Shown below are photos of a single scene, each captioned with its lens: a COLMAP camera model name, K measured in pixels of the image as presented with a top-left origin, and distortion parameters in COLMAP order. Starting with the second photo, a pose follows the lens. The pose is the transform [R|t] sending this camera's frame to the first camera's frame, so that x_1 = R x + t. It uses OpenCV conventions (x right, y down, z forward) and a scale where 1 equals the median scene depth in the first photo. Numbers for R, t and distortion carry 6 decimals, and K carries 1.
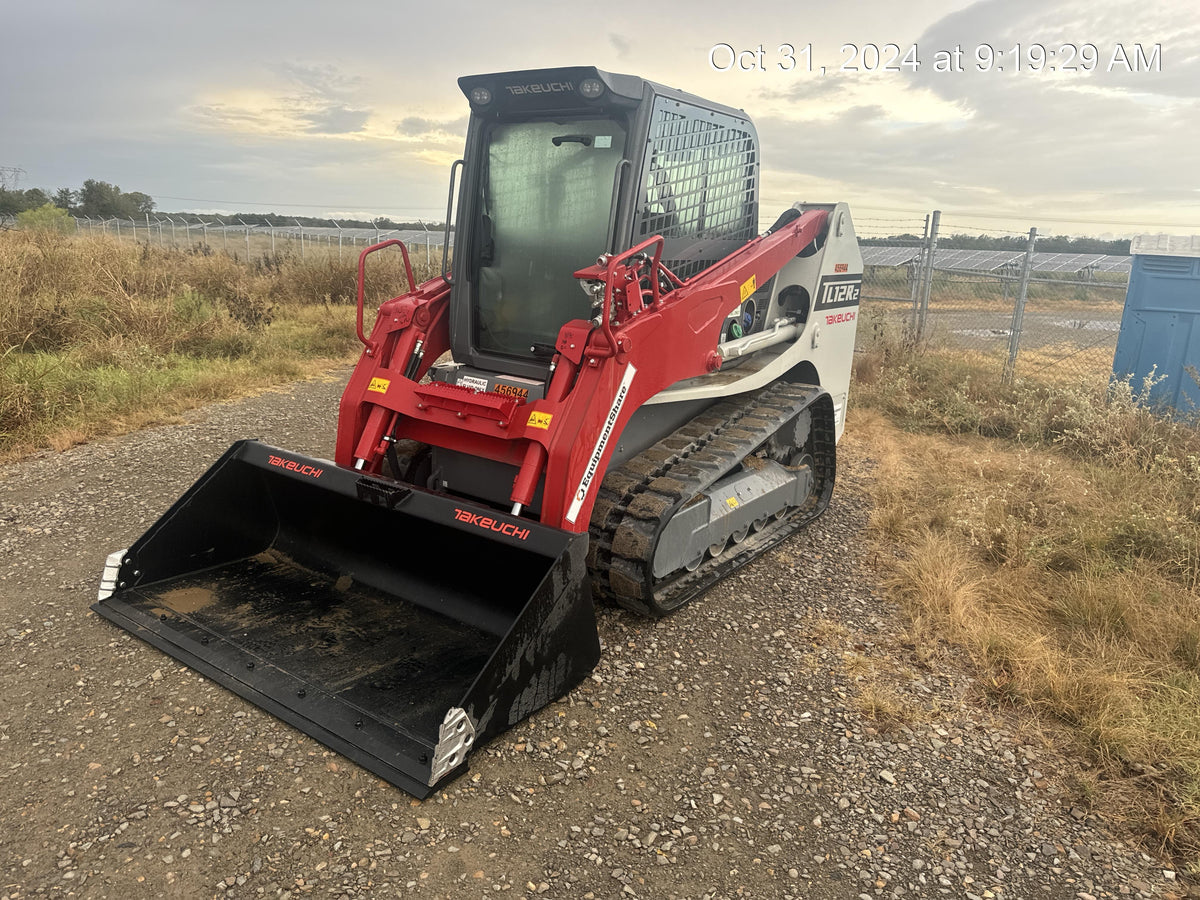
lens RADIAL K [[861.3, 0, 583.0], [0, 861.3, 447.0], [0, 0, 1]] dist [0.034684, -0.000037]
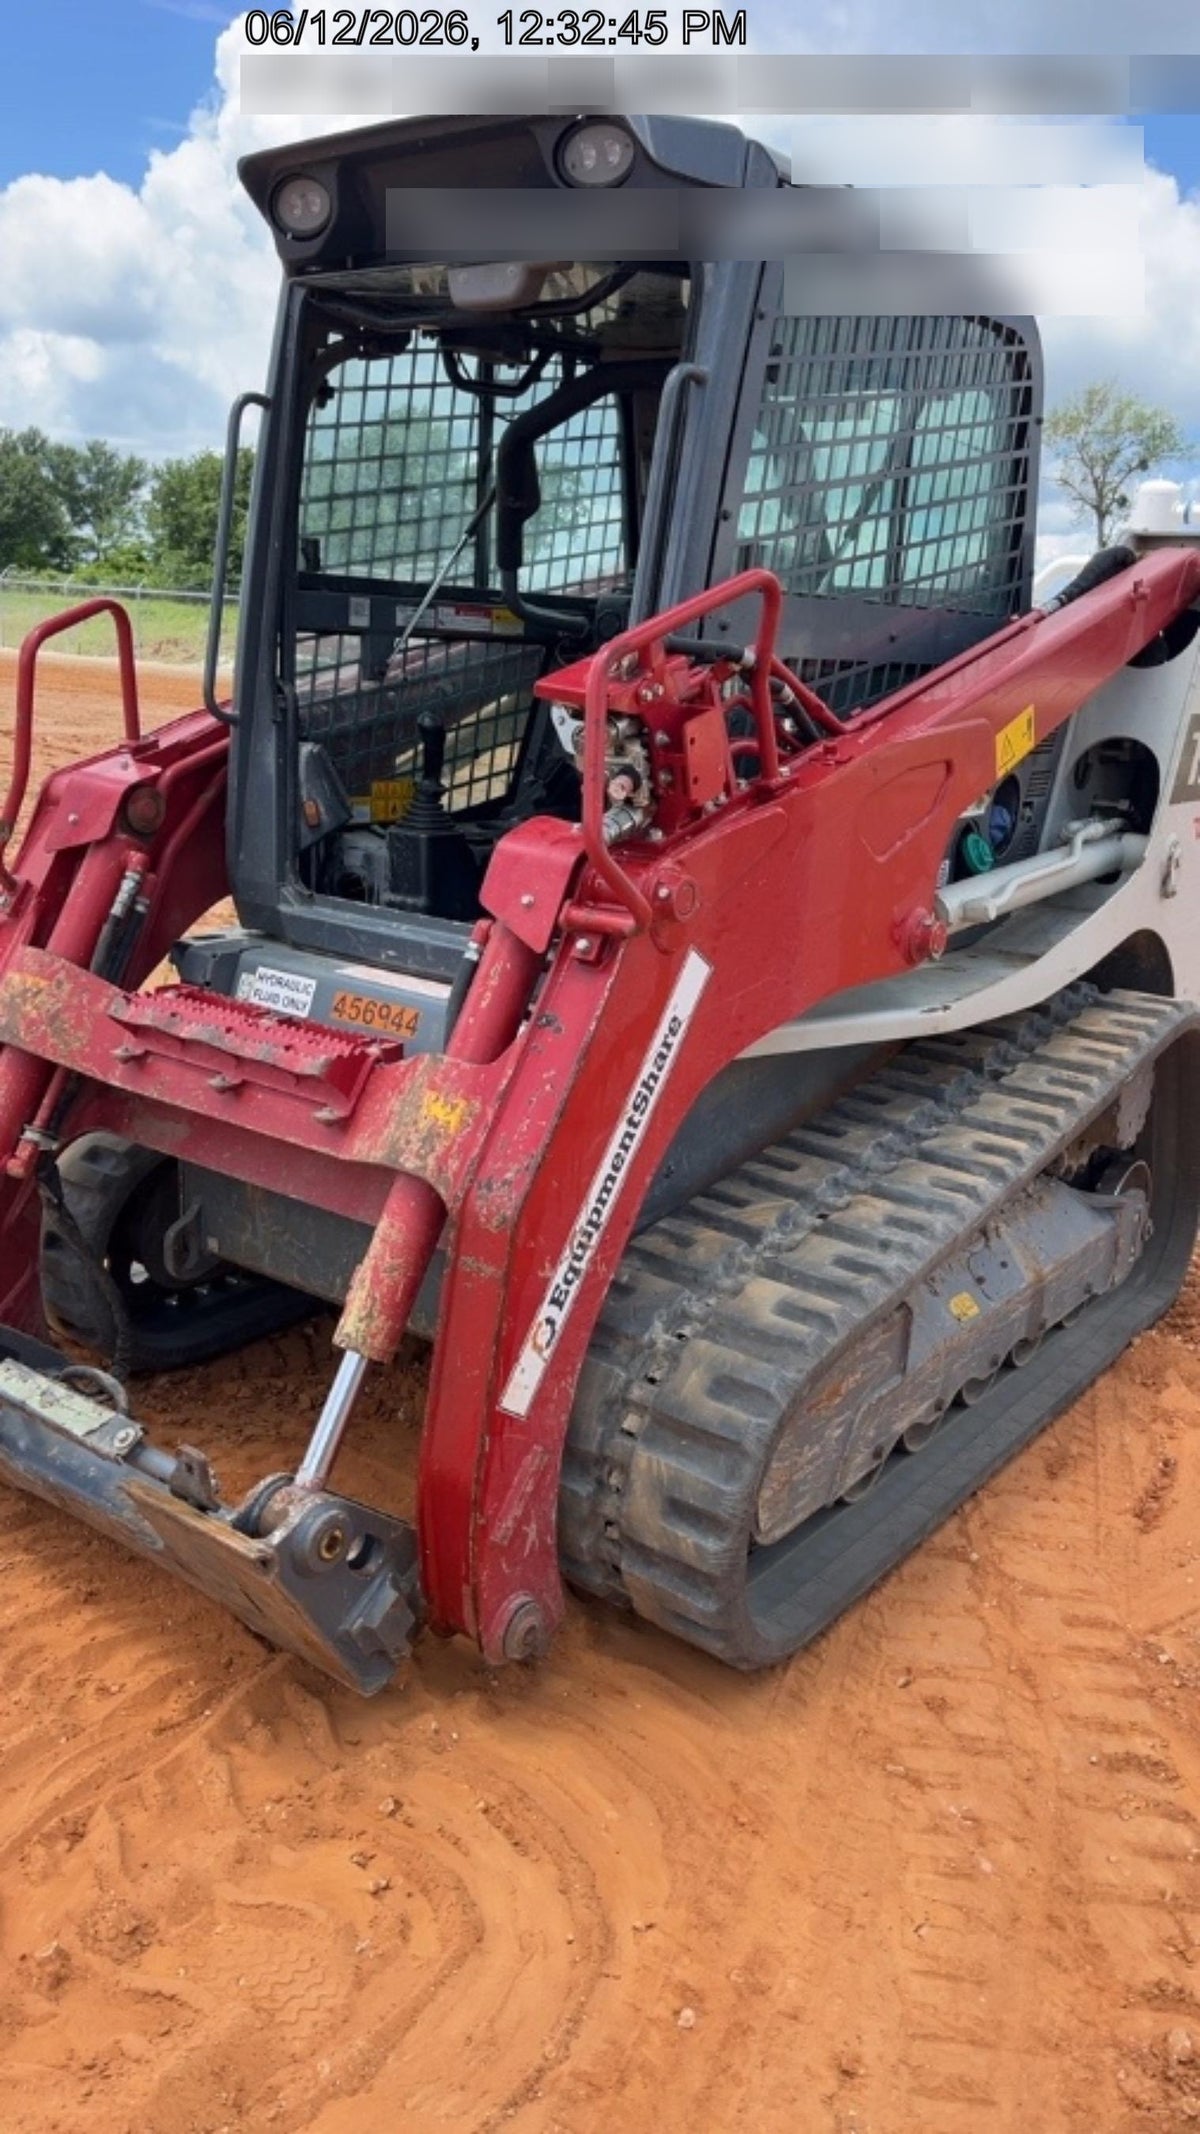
lens RADIAL K [[1560.0, 0, 588.8], [0, 1560.0, 1060.1], [0, 0, 1]] dist [0.039388, -0.001214]
pose [[0.999625, 0.011899, -0.024654, 0.024804], [-0.011691, 0.999895, 0.008539, -0.050185], [0.024753, -0.008248, 0.999660, 0.322129]]
